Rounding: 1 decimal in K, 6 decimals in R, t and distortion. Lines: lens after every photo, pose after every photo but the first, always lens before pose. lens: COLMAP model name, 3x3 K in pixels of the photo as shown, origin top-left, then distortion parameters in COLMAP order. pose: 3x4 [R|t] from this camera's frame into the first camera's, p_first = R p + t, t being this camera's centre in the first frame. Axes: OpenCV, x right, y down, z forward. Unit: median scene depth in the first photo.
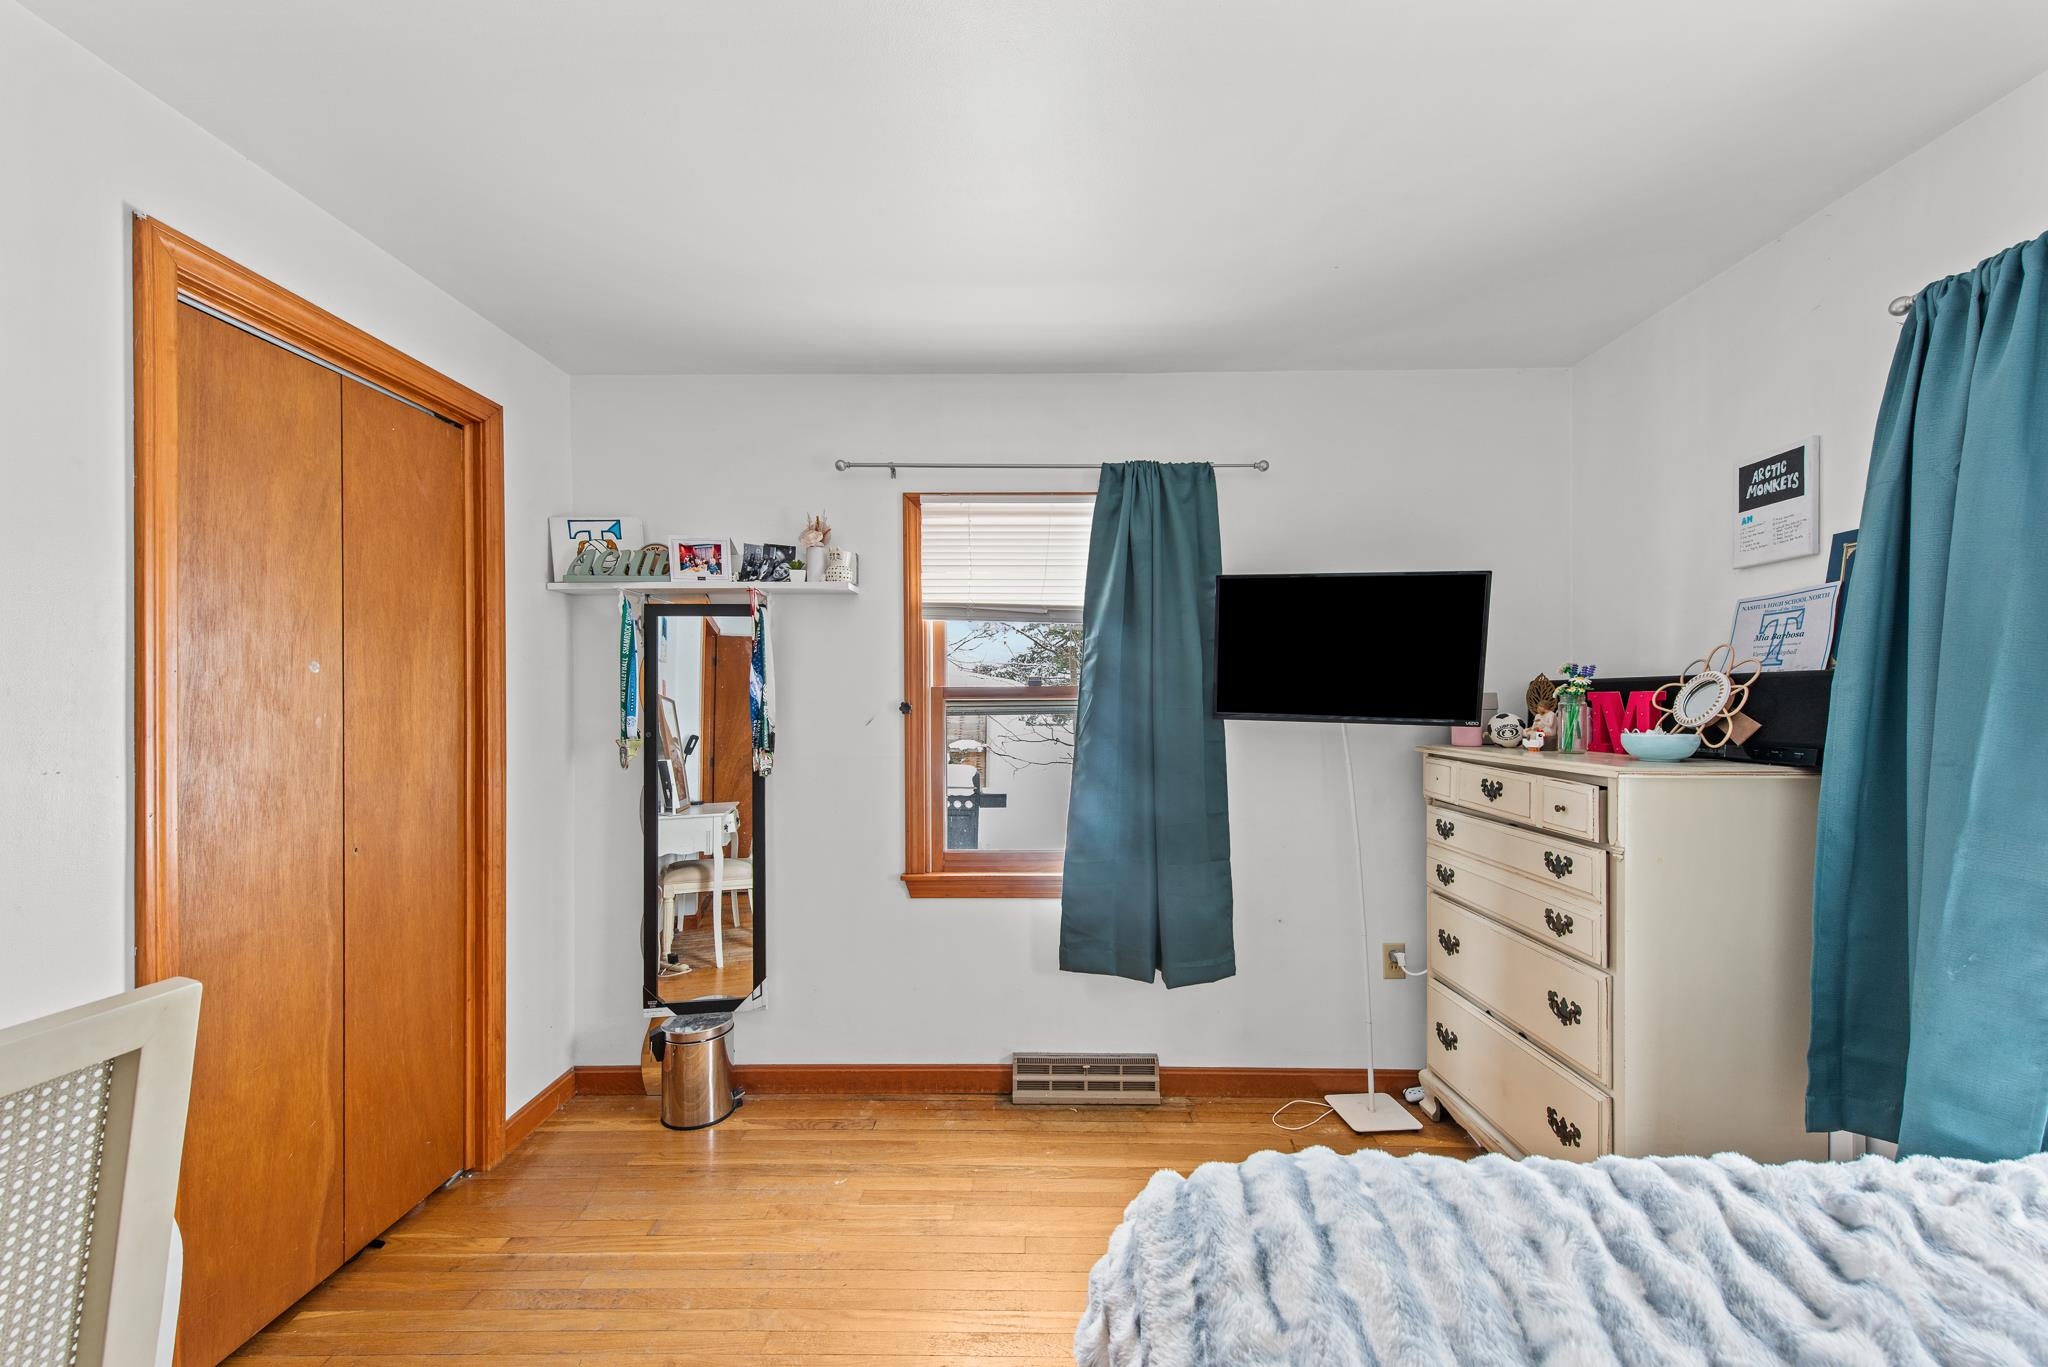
lens RADIAL K [[807.3, 0, 1026.8], [0, 807.3, 701.1], [0, 0, 1]] dist [0.017059, -0.007173]
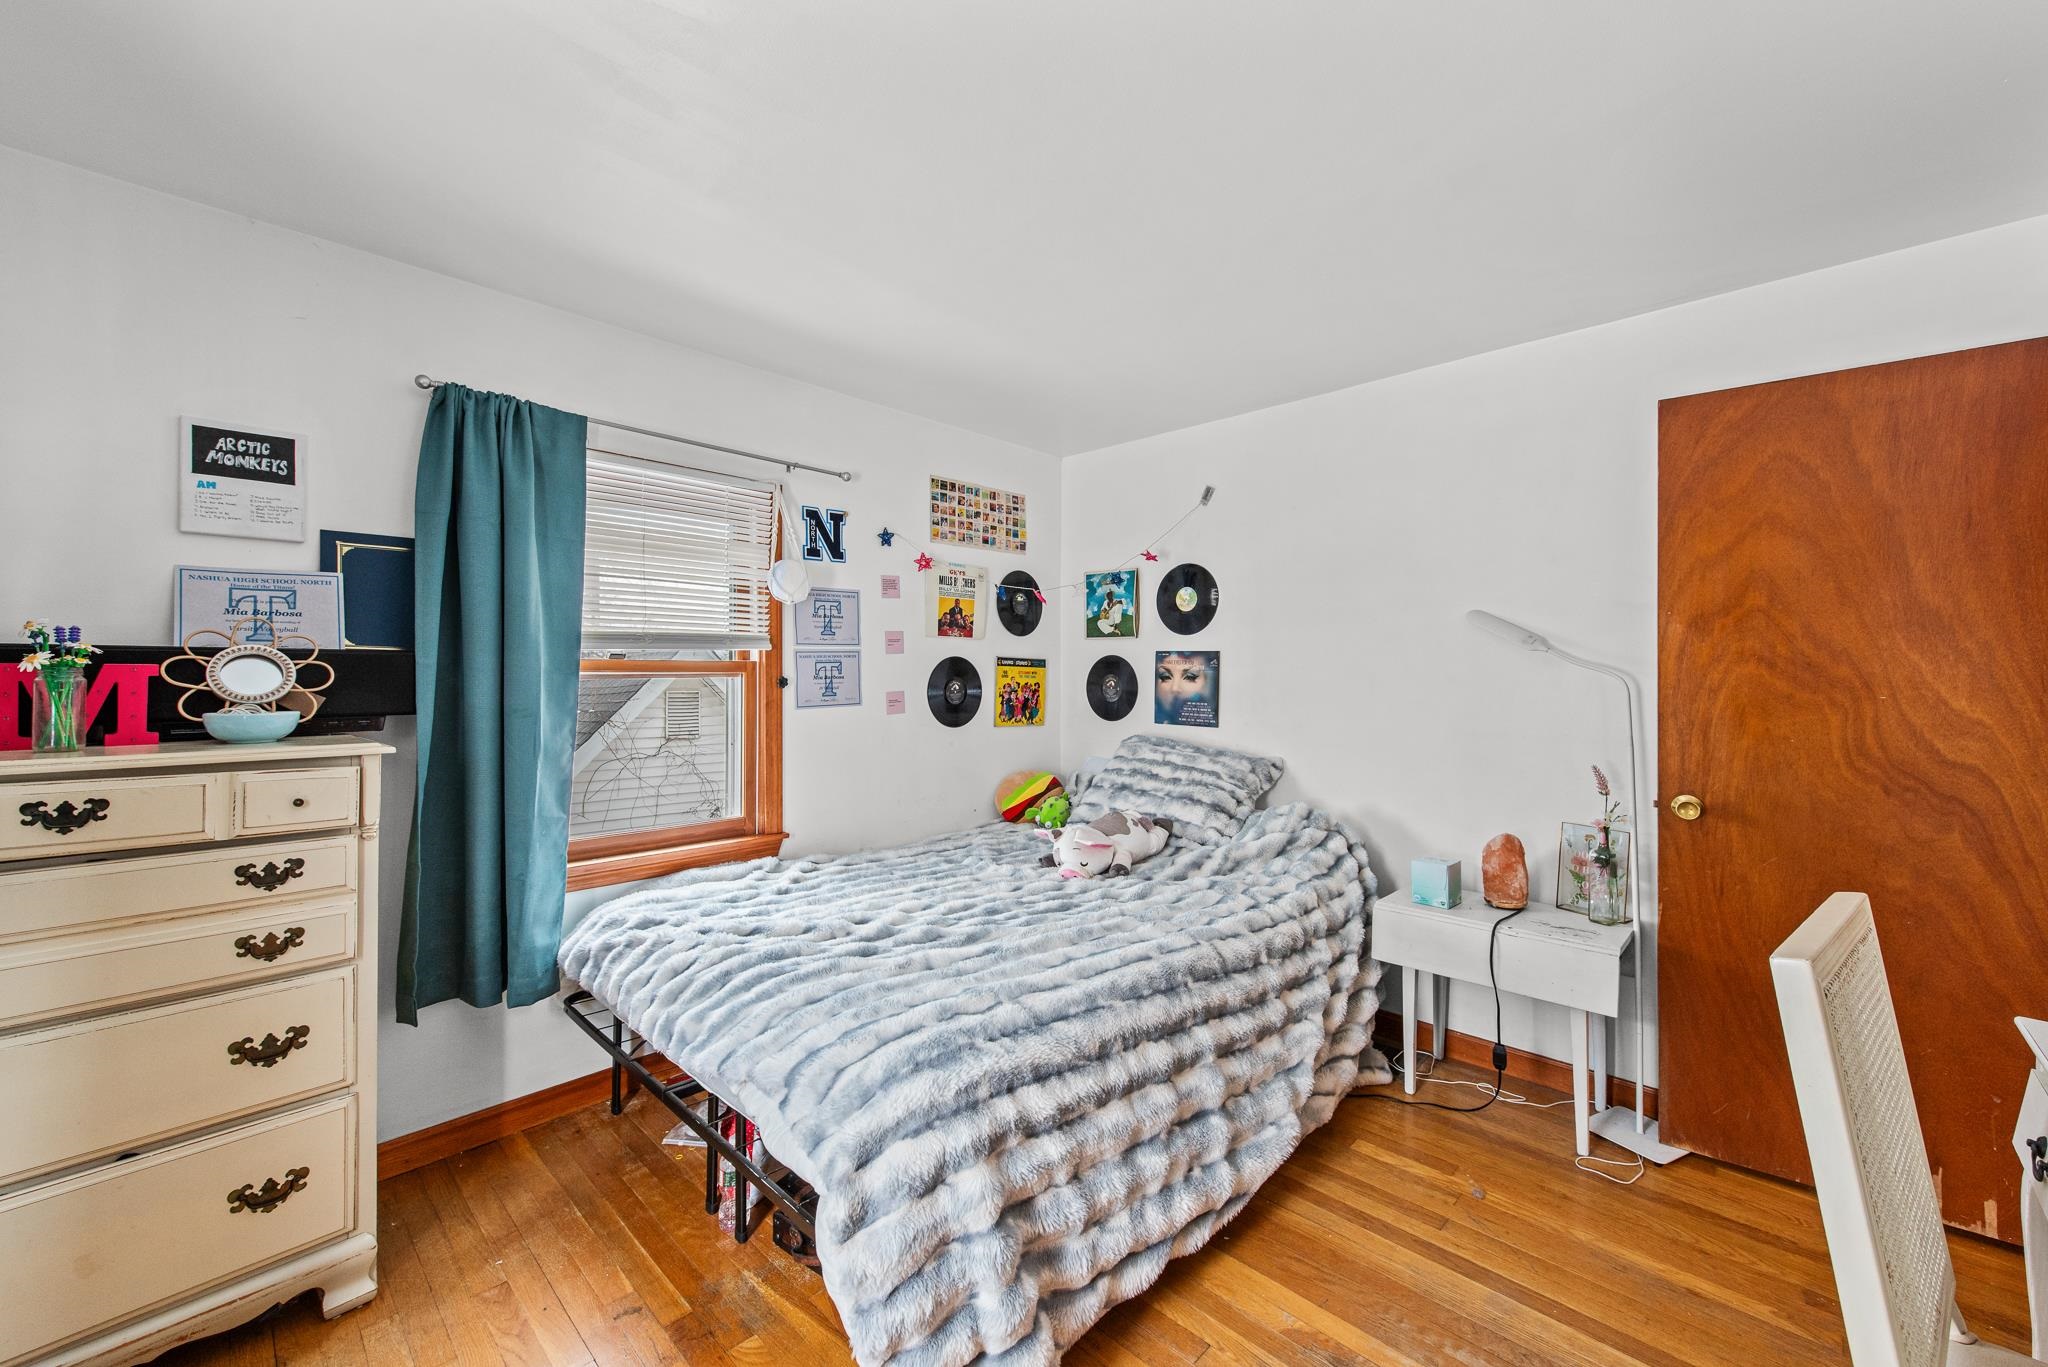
lens RADIAL K [[805.4, 0, 1035.8], [0, 805.4, 675.4], [0, 0, 1]] dist [0.010117, -0.000193]
pose [[-0.736796, 0.001916, 0.676112, -0.355026], [0.002458, 0.999997, -0.000155, 0.001056], [-0.676110, 0.001548, -0.736799, 0.806151]]
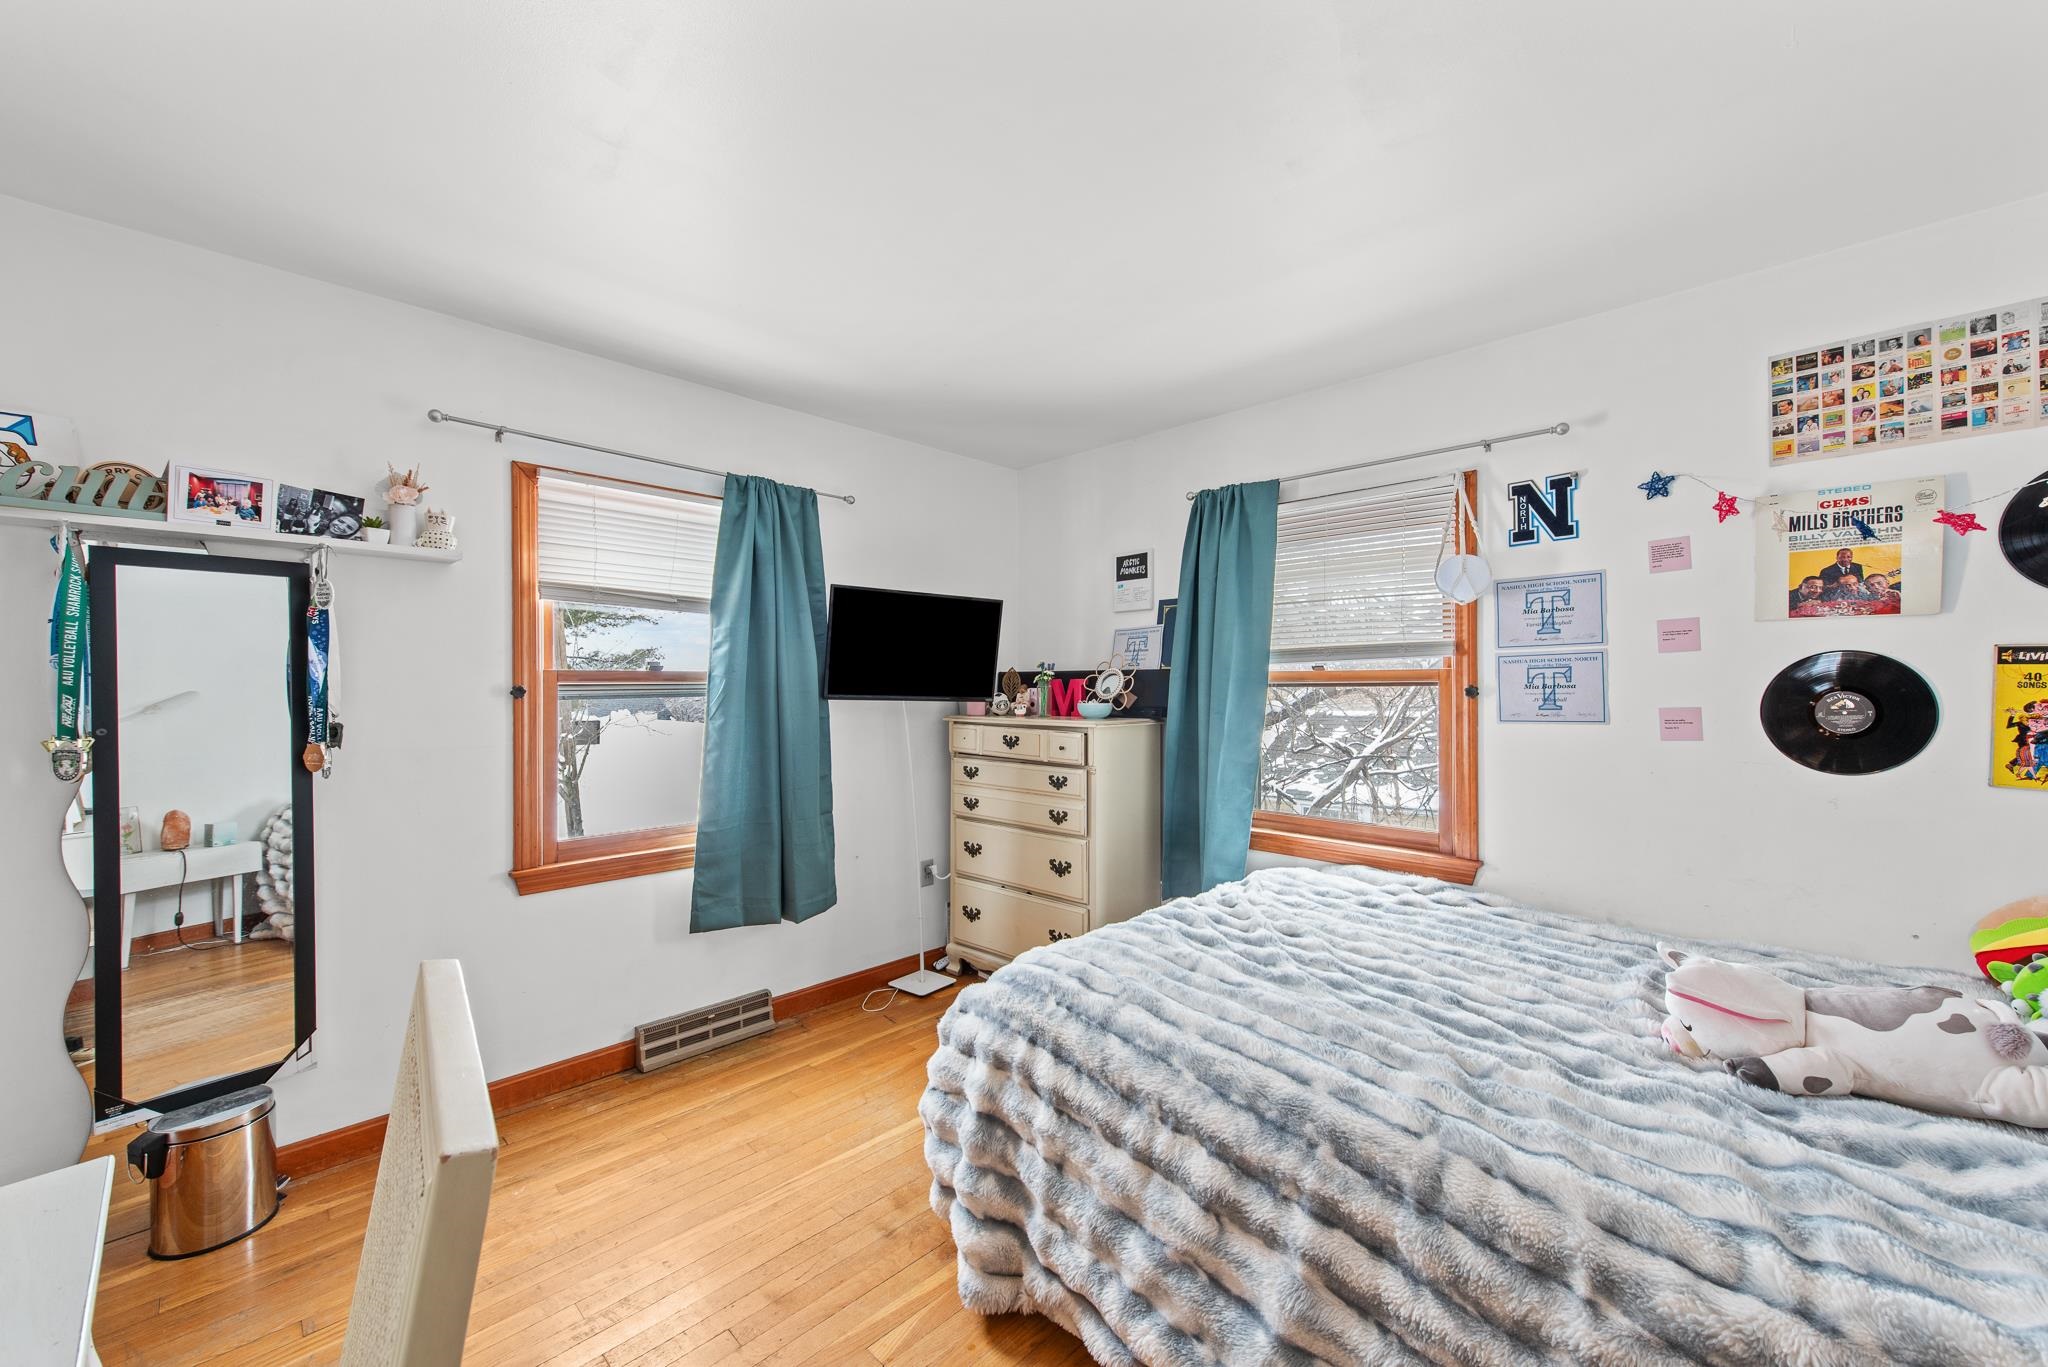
lens RADIAL K [[800.3, 0, 1032.0], [0, 800.3, 685.9], [0, 0, 1]] dist [0.015339, -0.006568]
pose [[0.685615, -0.000207, 0.727964, -0.436690], [0.000944, 0.999999, -0.000605, 0.002427], [-0.727963, 0.001102, 0.685615, -0.070674]]
